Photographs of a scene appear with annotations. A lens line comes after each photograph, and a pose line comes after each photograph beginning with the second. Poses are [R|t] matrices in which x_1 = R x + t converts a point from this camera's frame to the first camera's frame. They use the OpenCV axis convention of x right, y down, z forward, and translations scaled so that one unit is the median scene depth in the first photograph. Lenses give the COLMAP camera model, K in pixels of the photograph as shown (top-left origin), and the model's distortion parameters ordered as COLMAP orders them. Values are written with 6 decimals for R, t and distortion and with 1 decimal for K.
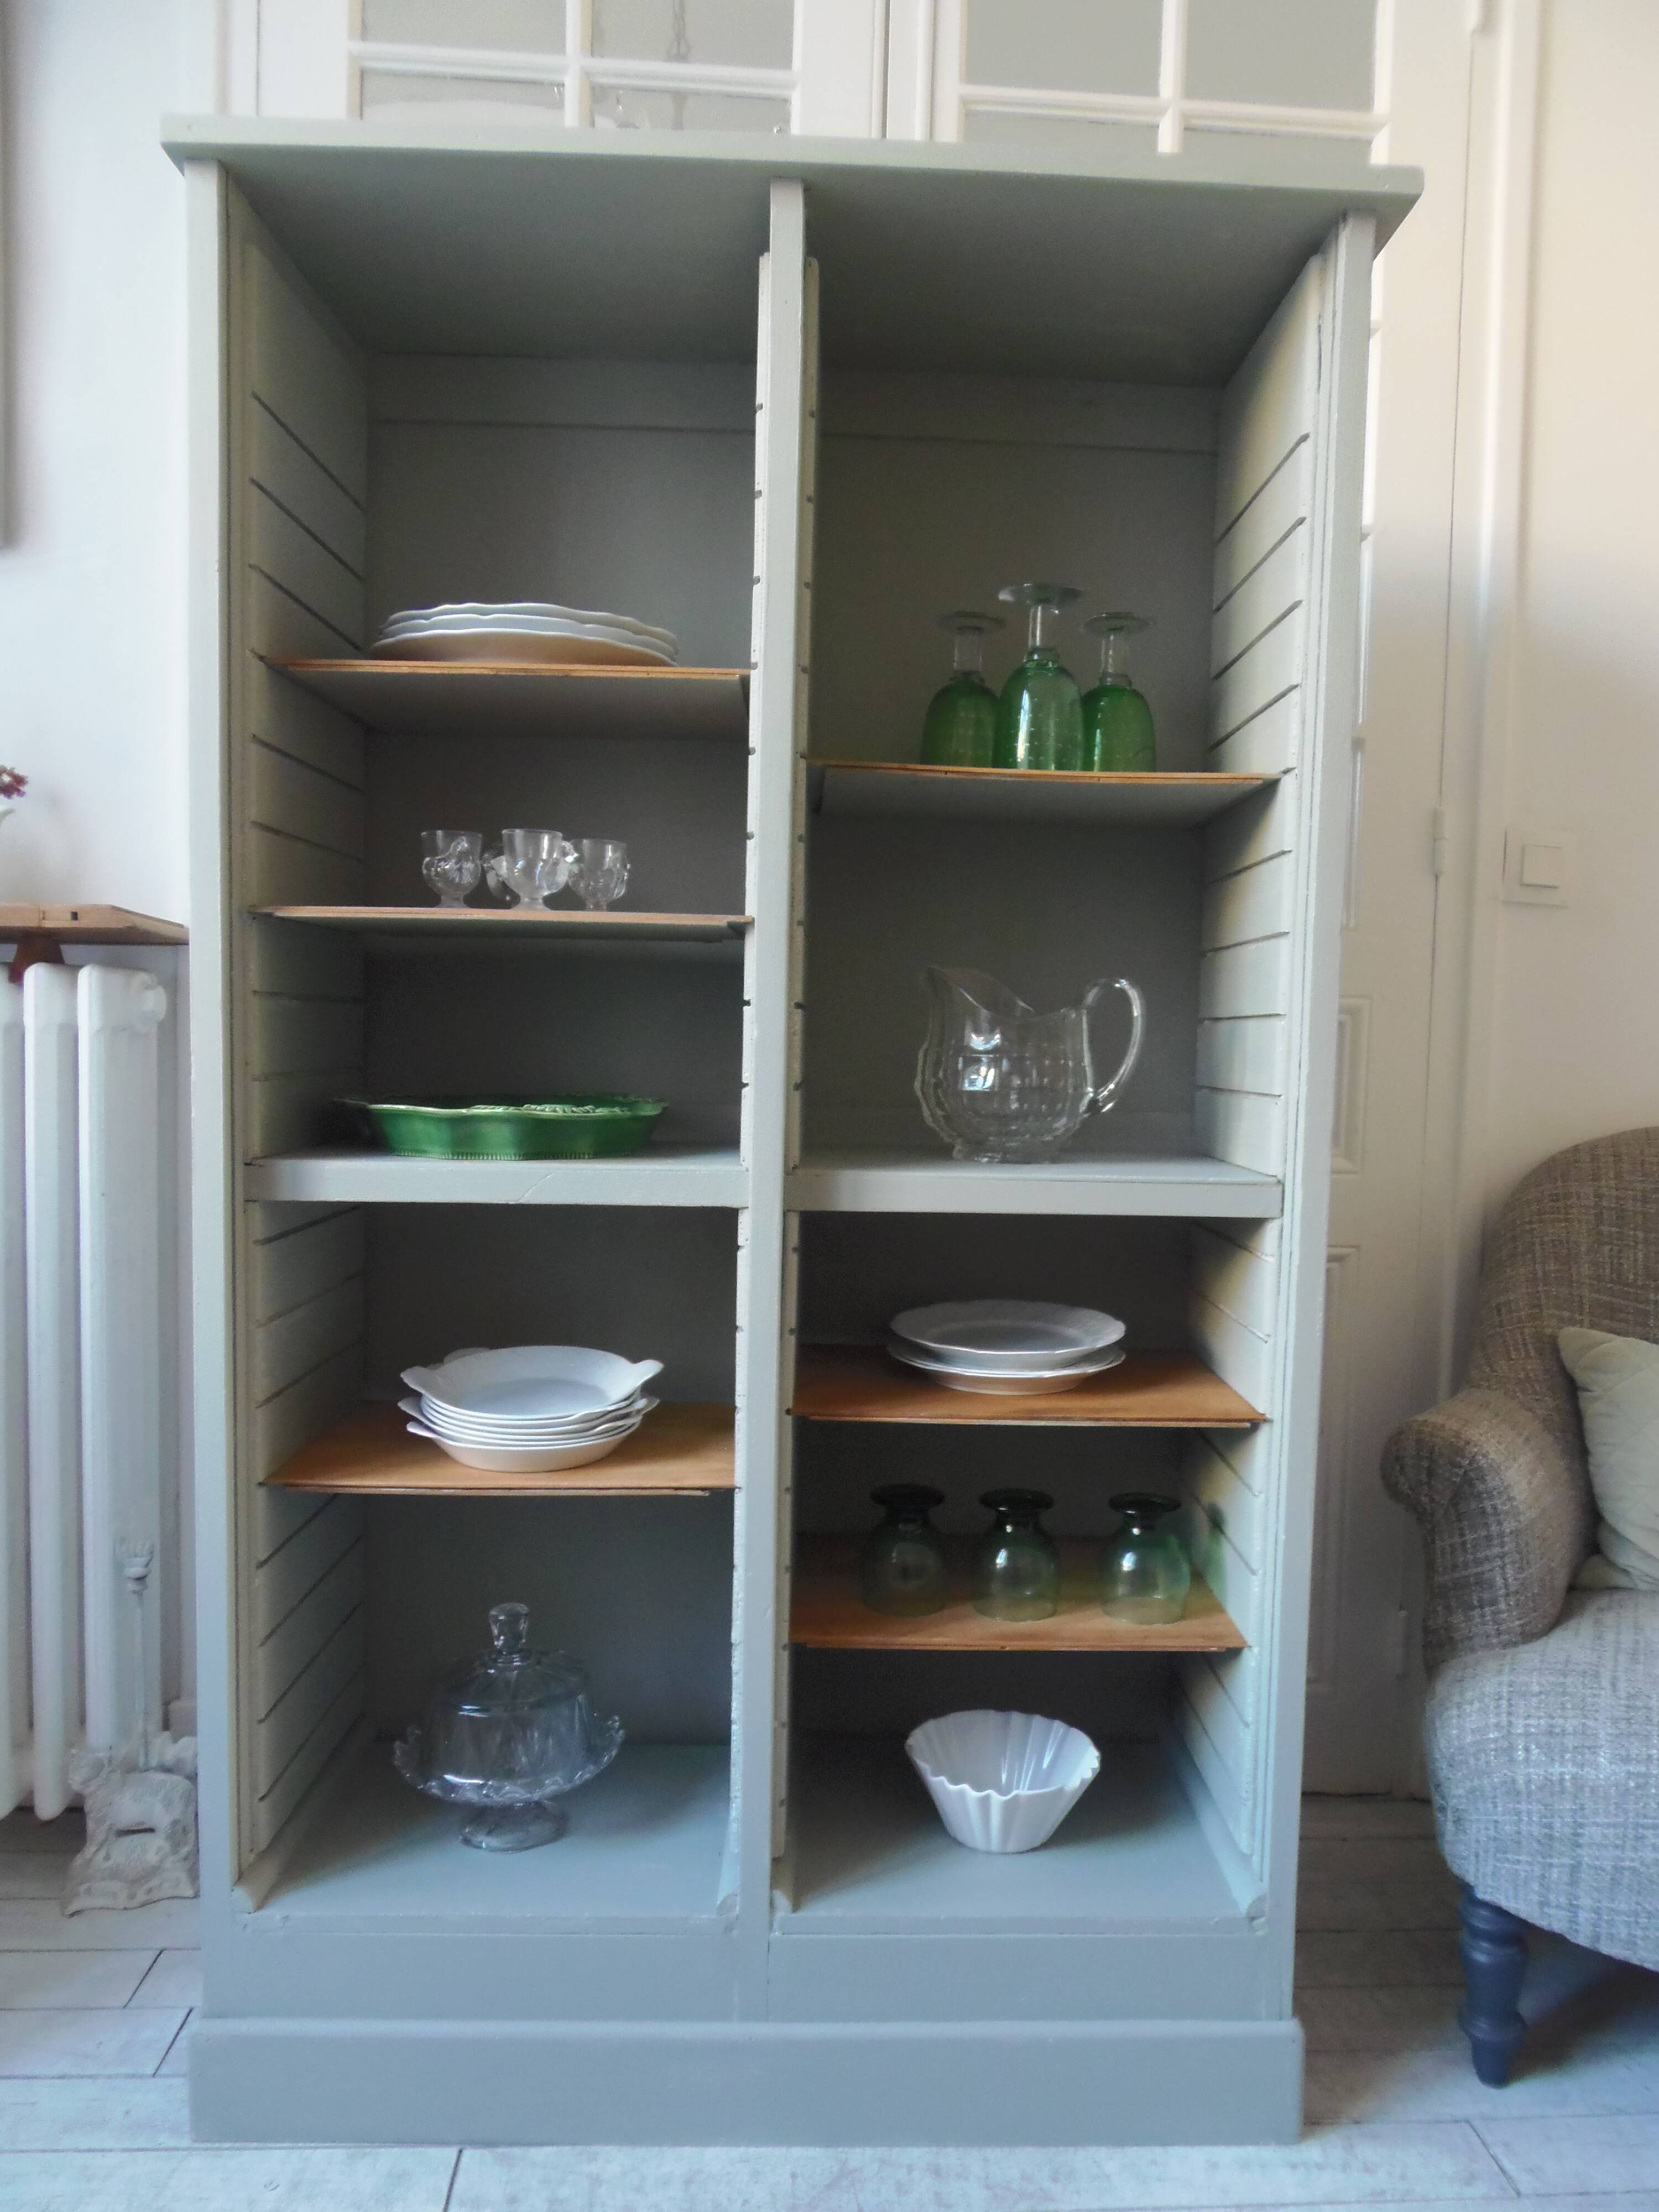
lens RADIAL K [[1592.3, 0, 872.6], [0, 1592.3, 1142.3], [0, 0, 1]] dist [-0.007457, -0.006820]
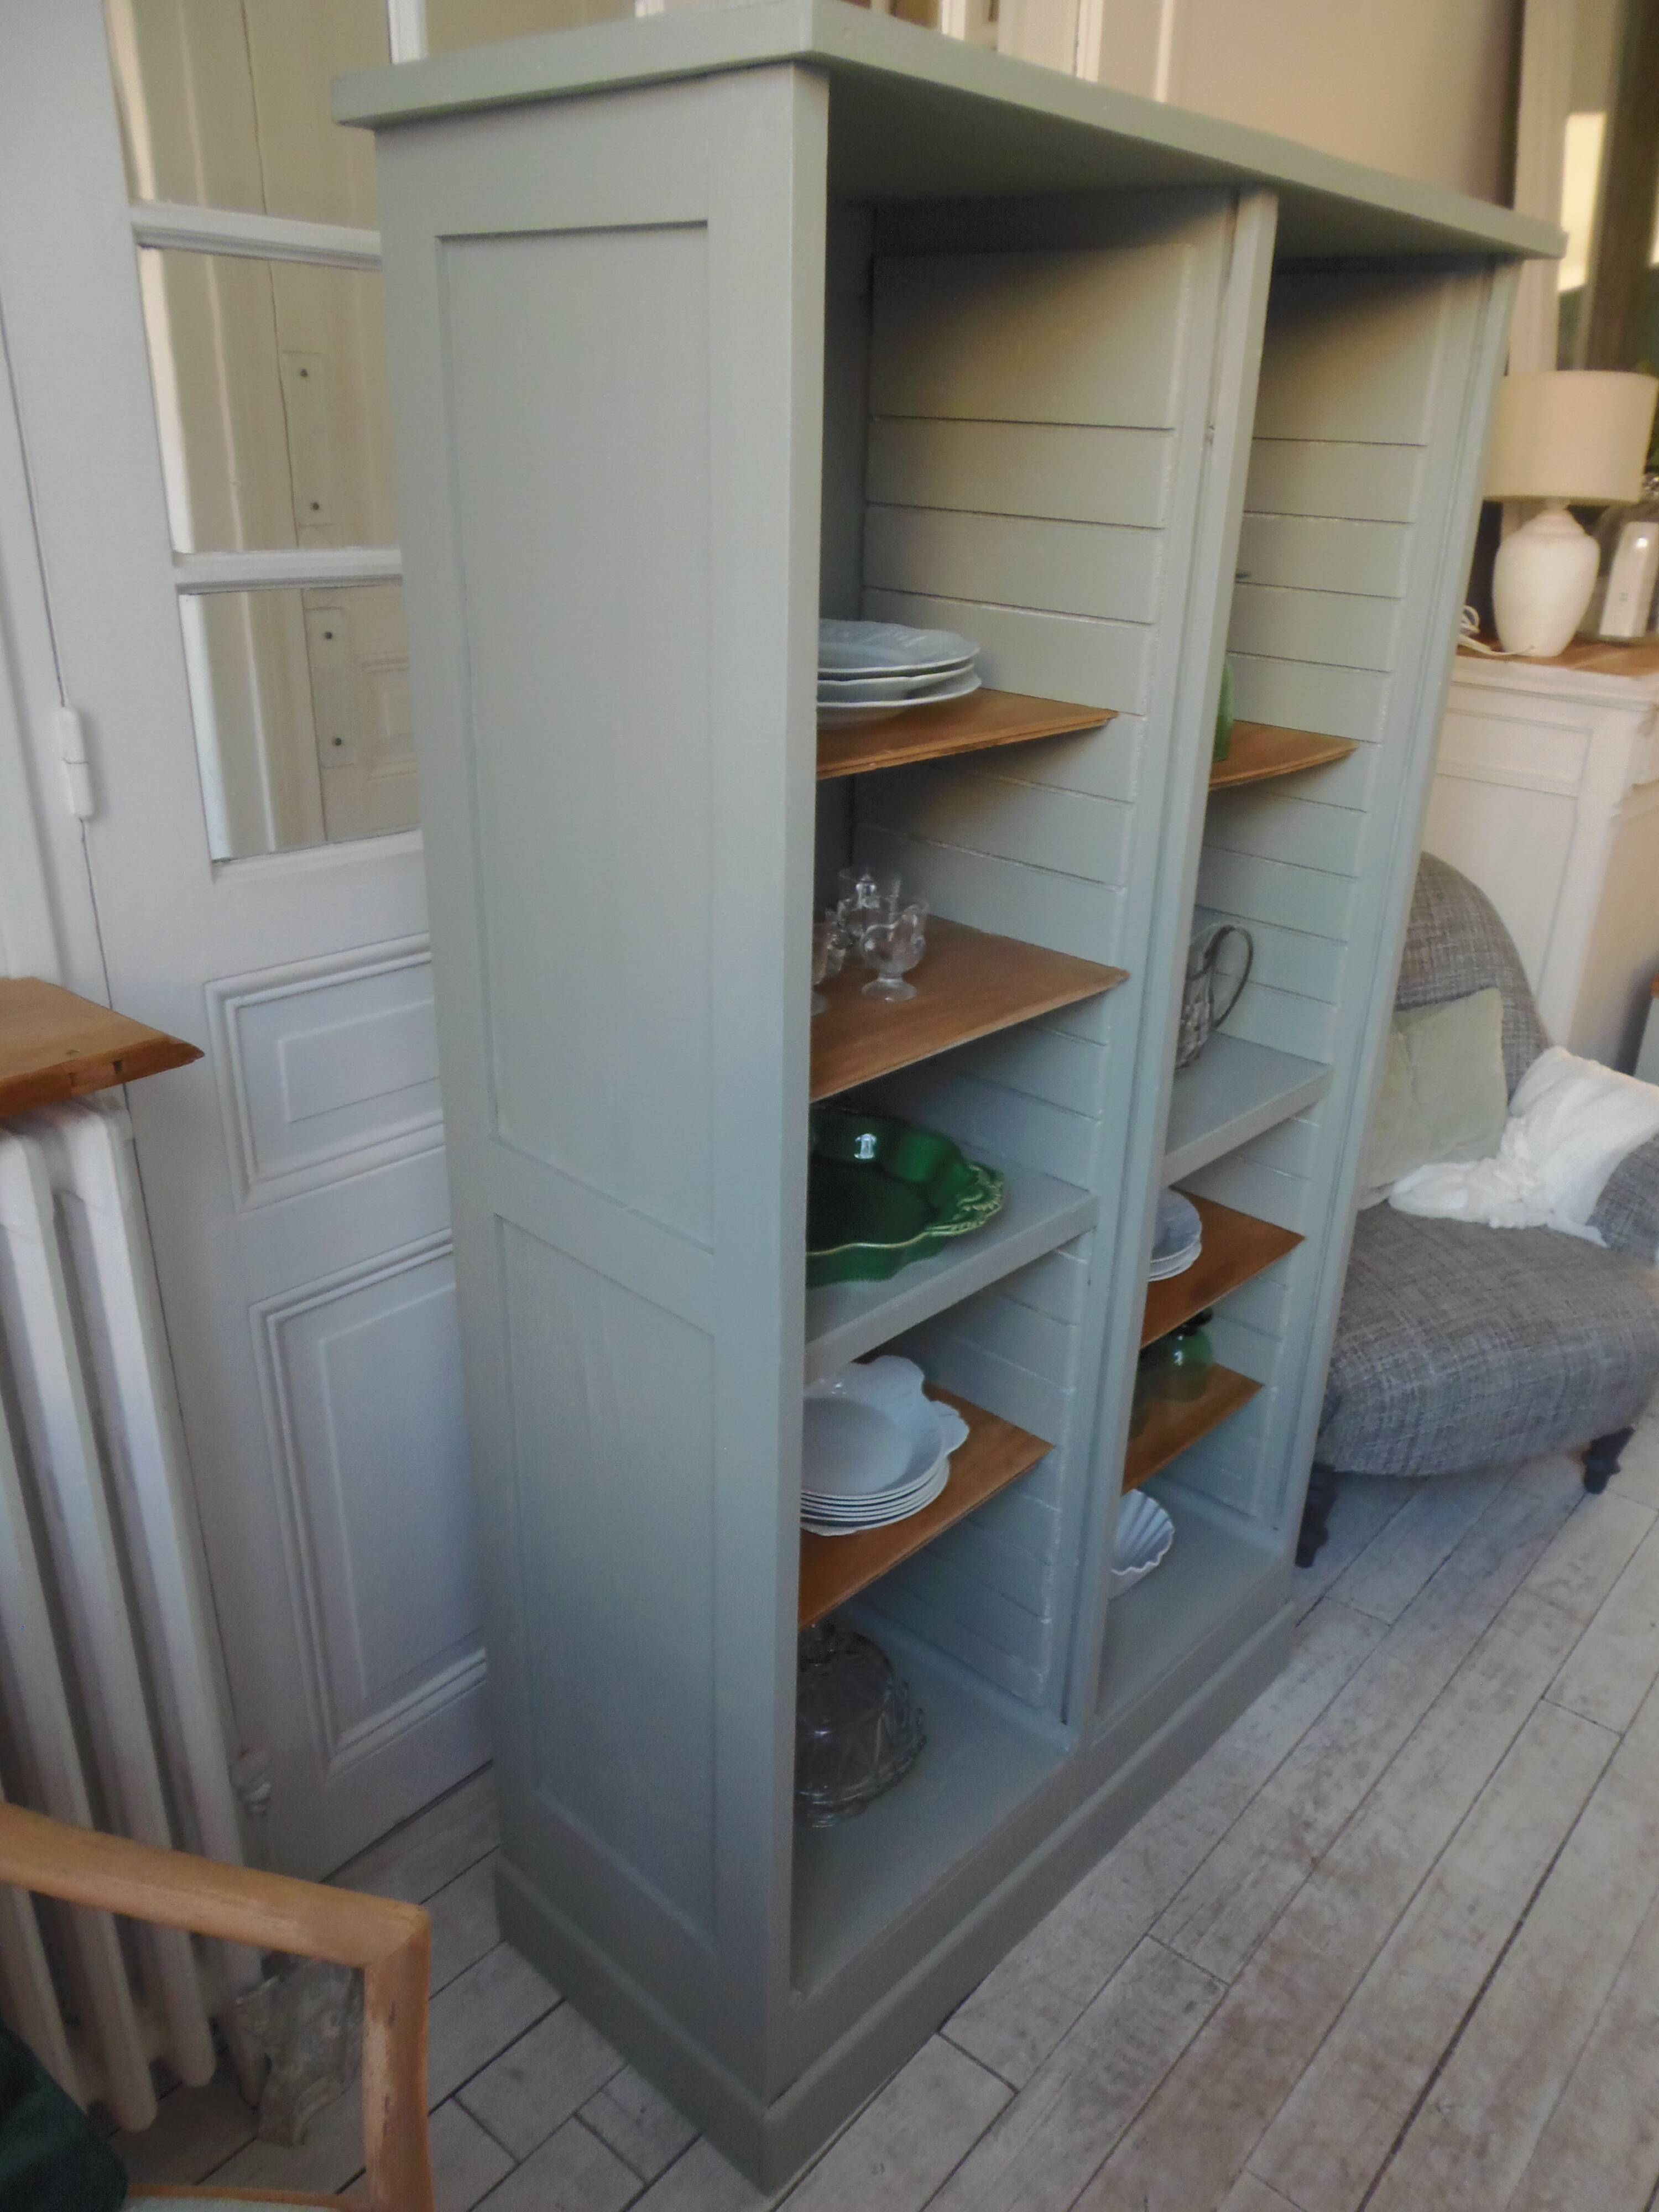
lens RADIAL K [[1592.3, 0, 879.8], [0, 1592.3, 1133.5], [0, 0, 1]] dist [-0.007457, -0.006820]
pose [[0.691448, -0.288266, 0.662422, -0.848268], [0.022213, 0.924990, 0.379342, -0.415499], [-0.722085, -0.247581, 0.645986, 0.420249]]
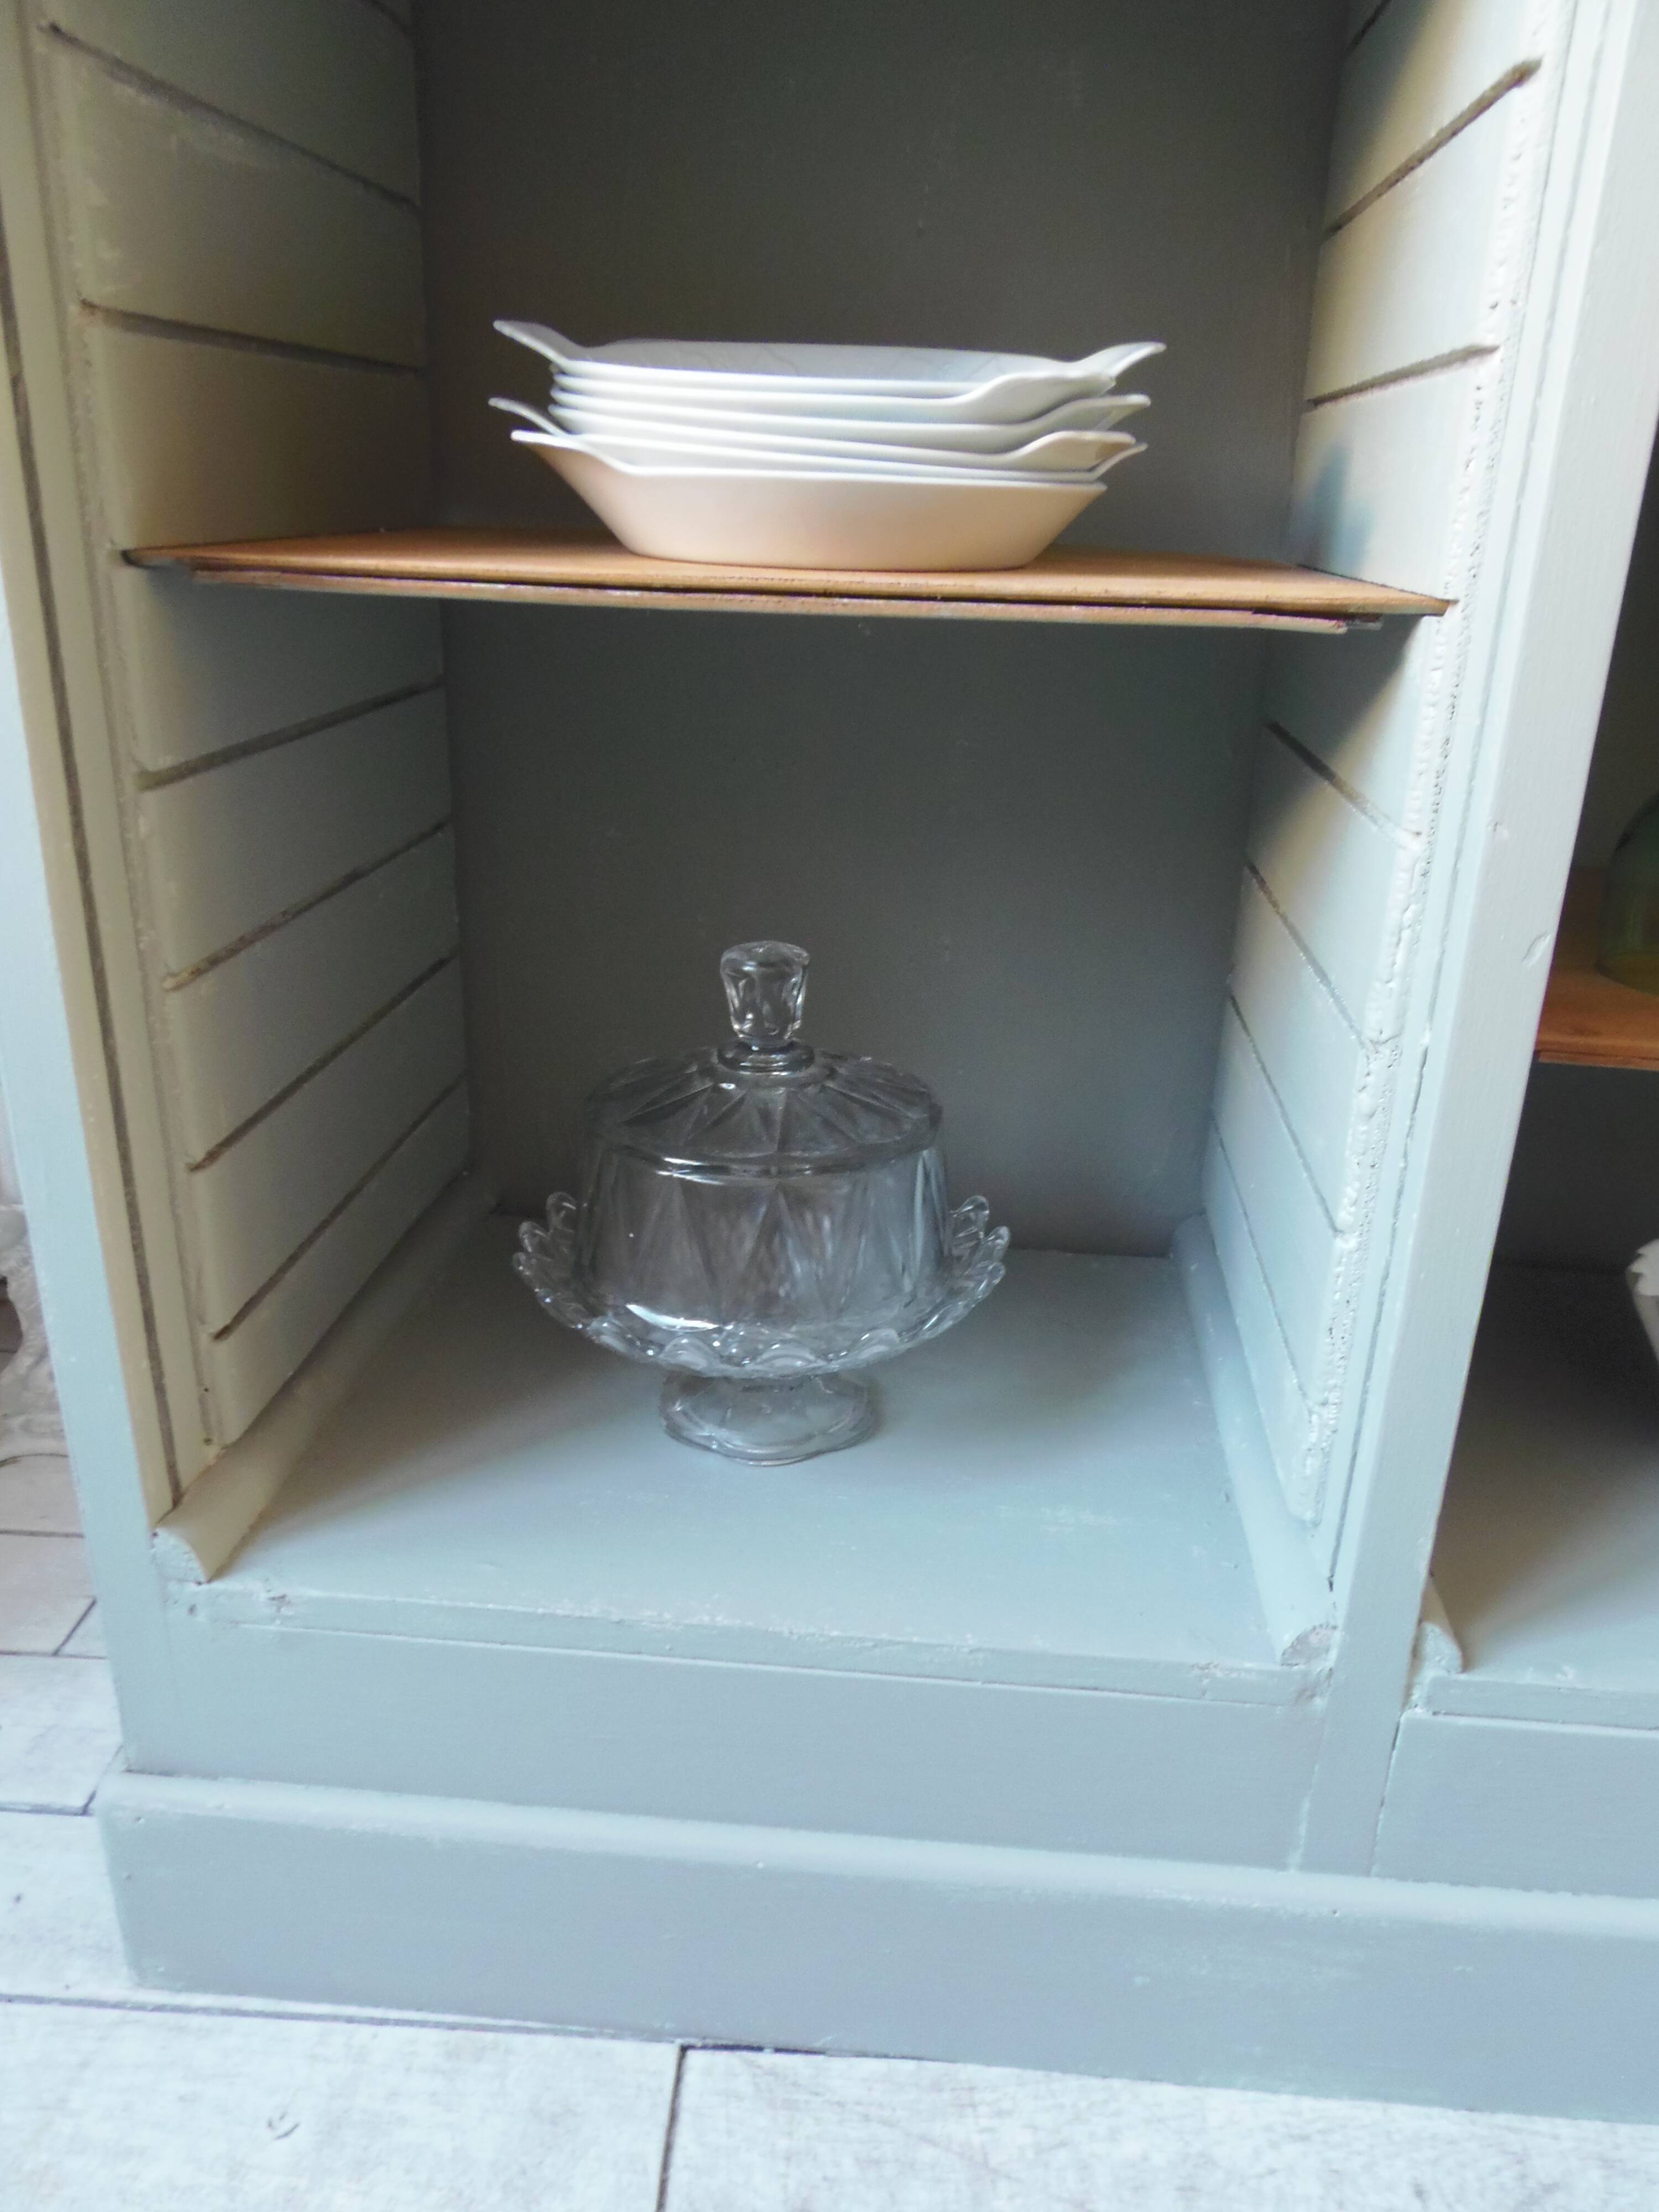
lens RADIAL K [[1592.3, 0, 874.4], [0, 1592.3, 1141.3], [0, 0, 1]] dist [-0.007457, -0.006820]
pose [[0.995183, 0.053881, -0.081901, -0.172744], [-0.025730, 0.949689, 0.312134, 0.222037], [0.094599, -0.308523, 0.946501, 0.619839]]
